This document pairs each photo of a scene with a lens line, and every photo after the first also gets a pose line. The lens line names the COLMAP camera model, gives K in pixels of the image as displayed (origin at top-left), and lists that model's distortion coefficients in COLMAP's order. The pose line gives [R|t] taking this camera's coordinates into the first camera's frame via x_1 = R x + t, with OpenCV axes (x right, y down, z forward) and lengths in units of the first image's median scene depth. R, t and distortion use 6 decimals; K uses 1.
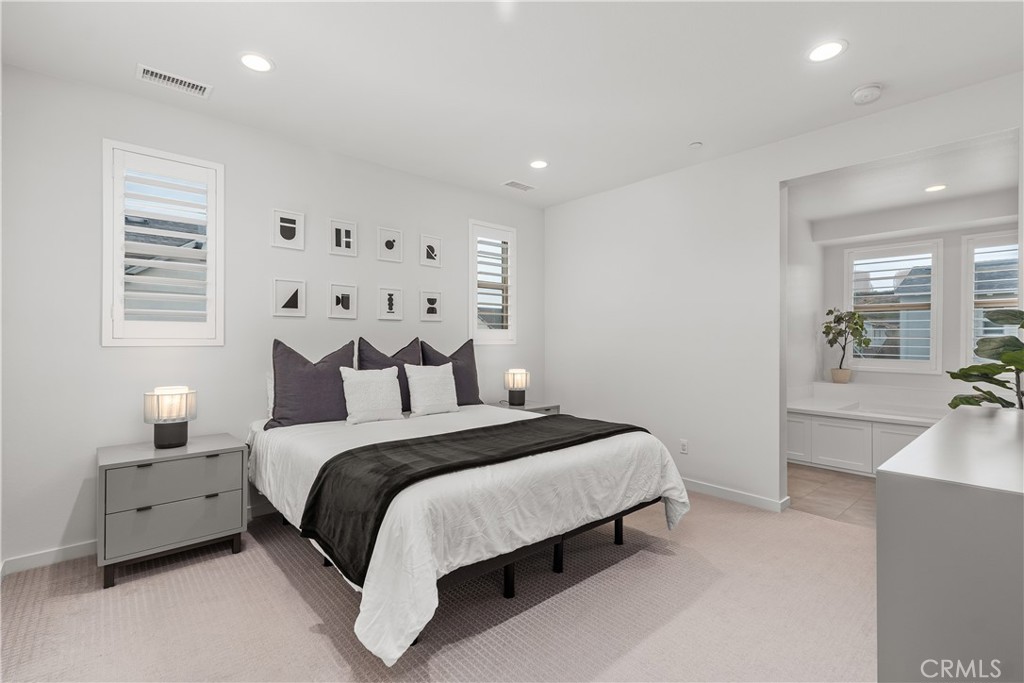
lens RADIAL K [[461.3, 0, 508.5], [0, 461.3, 354.8], [0, 0, 1]] dist [-0.000057, -0.000041]
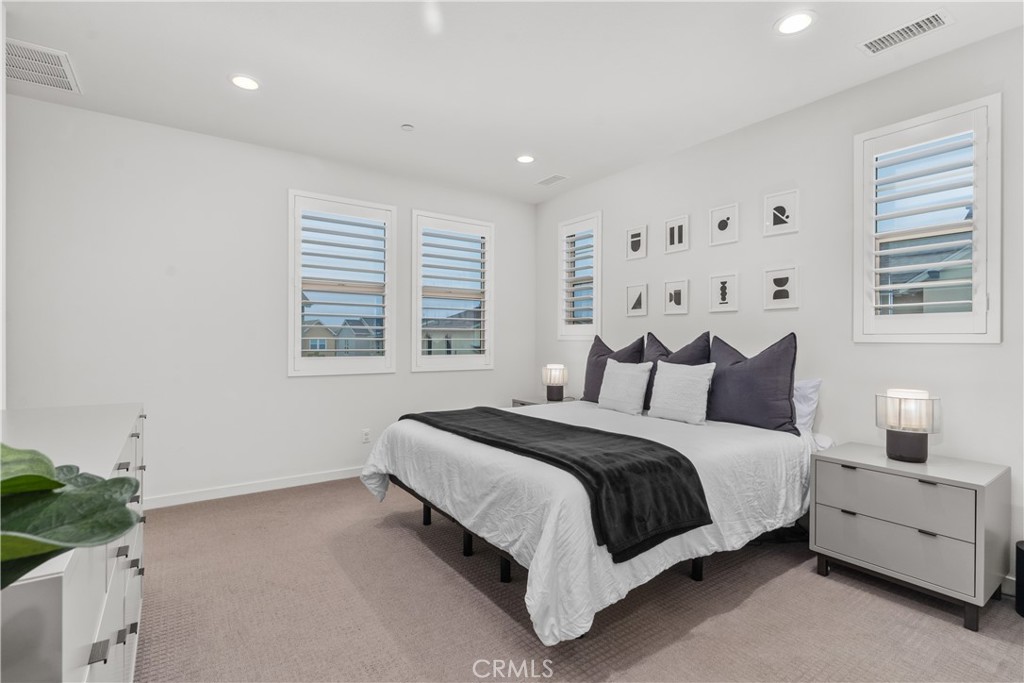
lens RADIAL K [[489.0, 0, 512.0], [0, 489.0, 341.5], [0, 0, 1]] dist [0.027224, 0.000059]
pose [[-0.110638, 0.000639, -0.993861, 0.743778], [-0.038738, 0.999237, 0.004955, -0.011056], [0.993106, 0.039048, -0.110529, 0.764402]]
